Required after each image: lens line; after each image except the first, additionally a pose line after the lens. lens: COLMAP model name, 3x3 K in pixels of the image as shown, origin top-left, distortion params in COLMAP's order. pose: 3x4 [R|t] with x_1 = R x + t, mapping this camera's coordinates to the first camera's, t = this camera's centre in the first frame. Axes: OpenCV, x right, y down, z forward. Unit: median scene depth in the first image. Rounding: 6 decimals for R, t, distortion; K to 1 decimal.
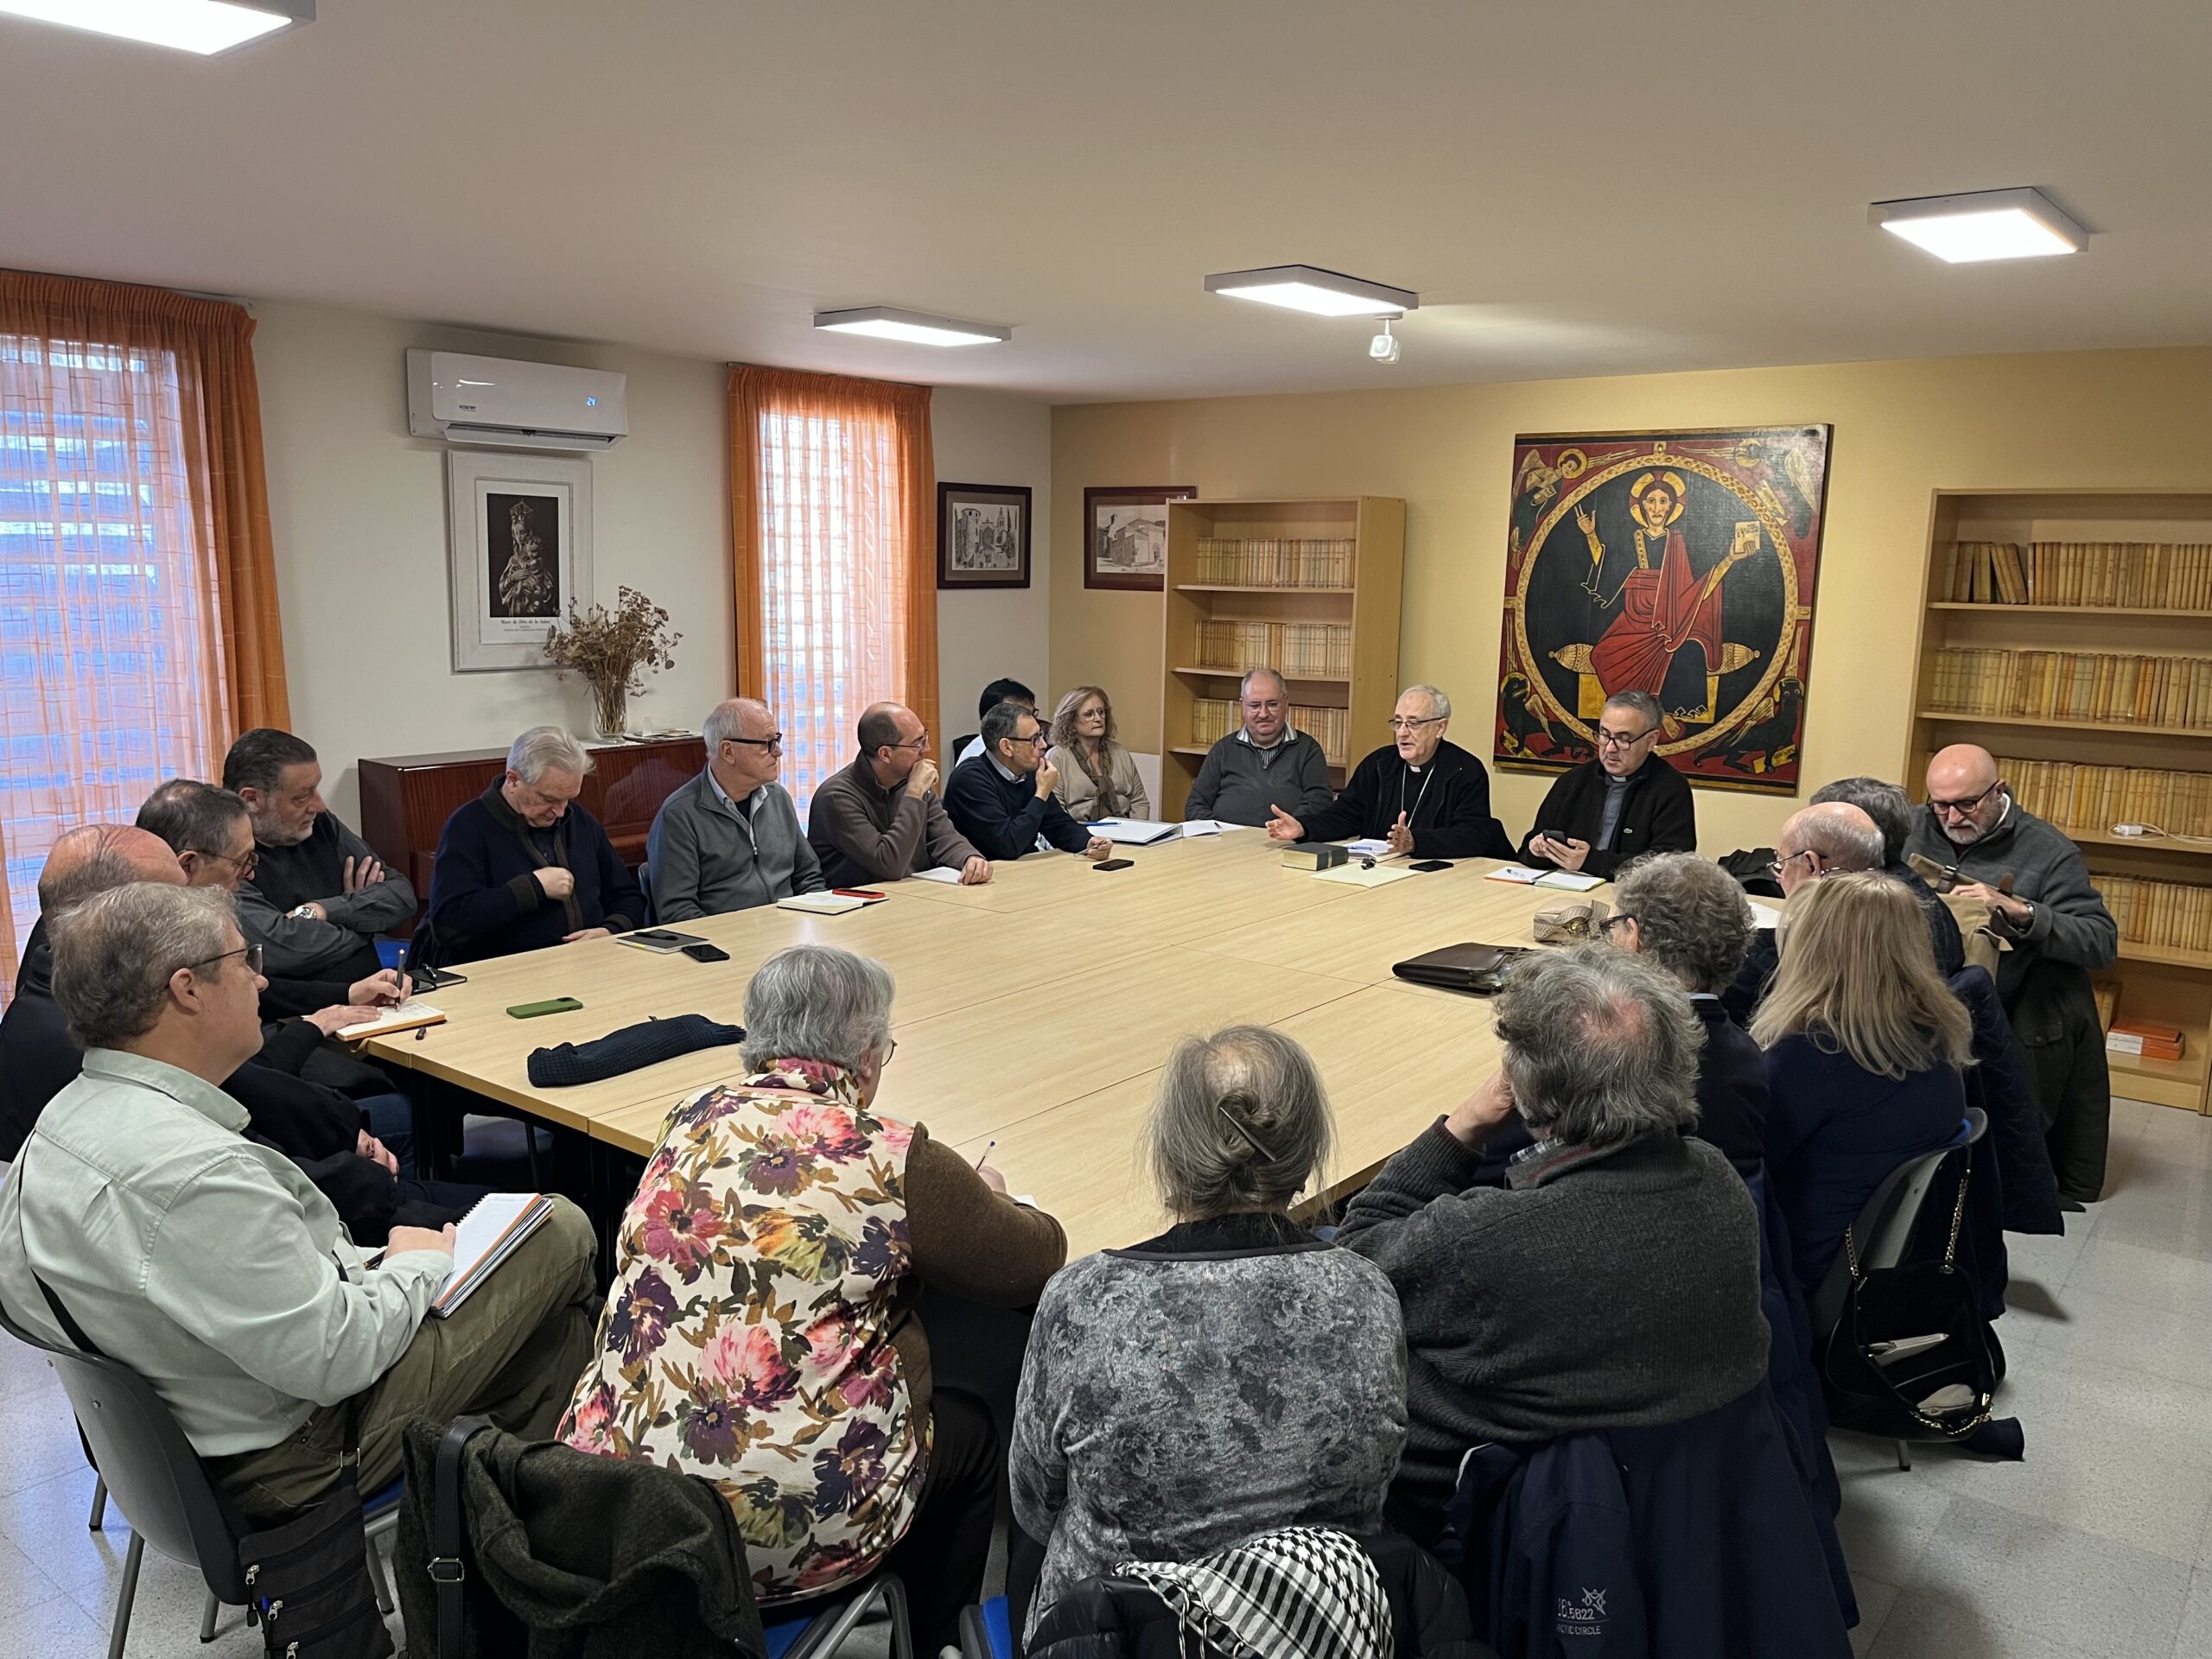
lens RADIAL K [[1674.5, 0, 1110.1], [0, 1674.5, 830.7], [0, 0, 1]] dist [0.050196, -0.049378]
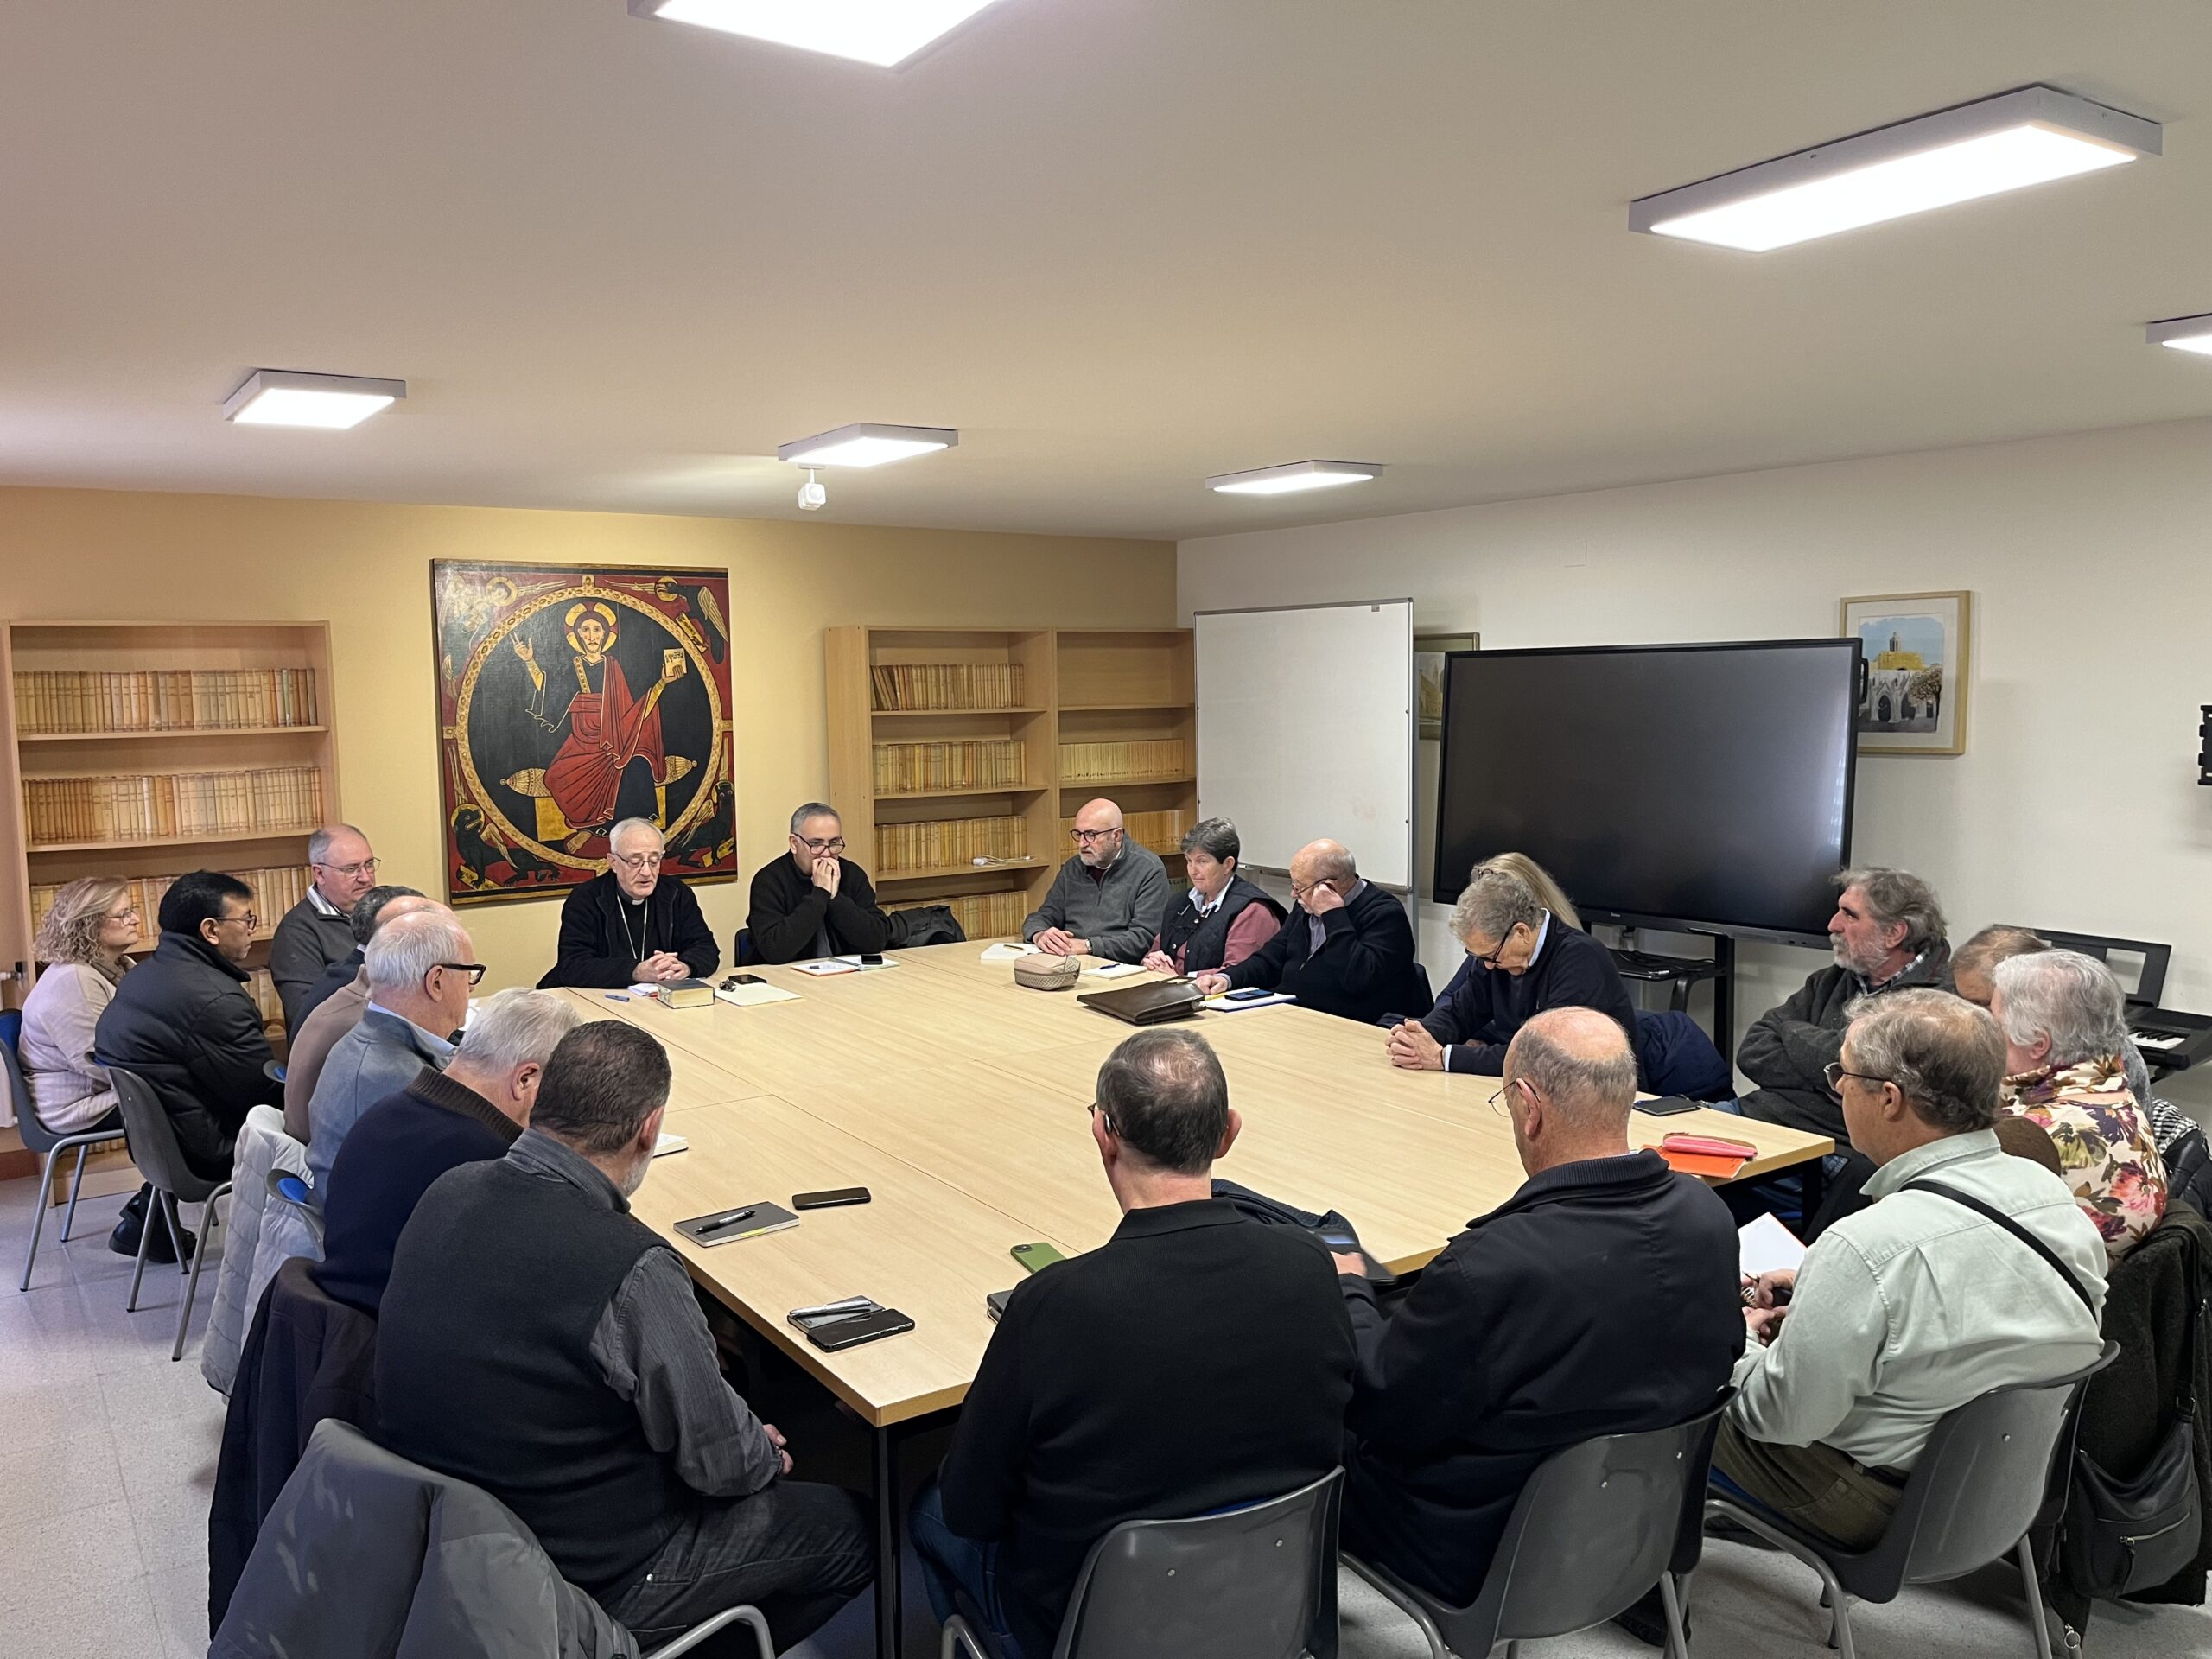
lens RADIAL K [[1674.5, 0, 1099.5], [0, 1674.5, 834.6], [0, 0, 1]] dist [0.050196, -0.049378]
pose [[0.302051, -0.110677, 0.946845, -0.591294], [0.174577, 0.982862, 0.059195, -0.074040], [-0.937170, 0.147418, 0.316197, 0.375709]]
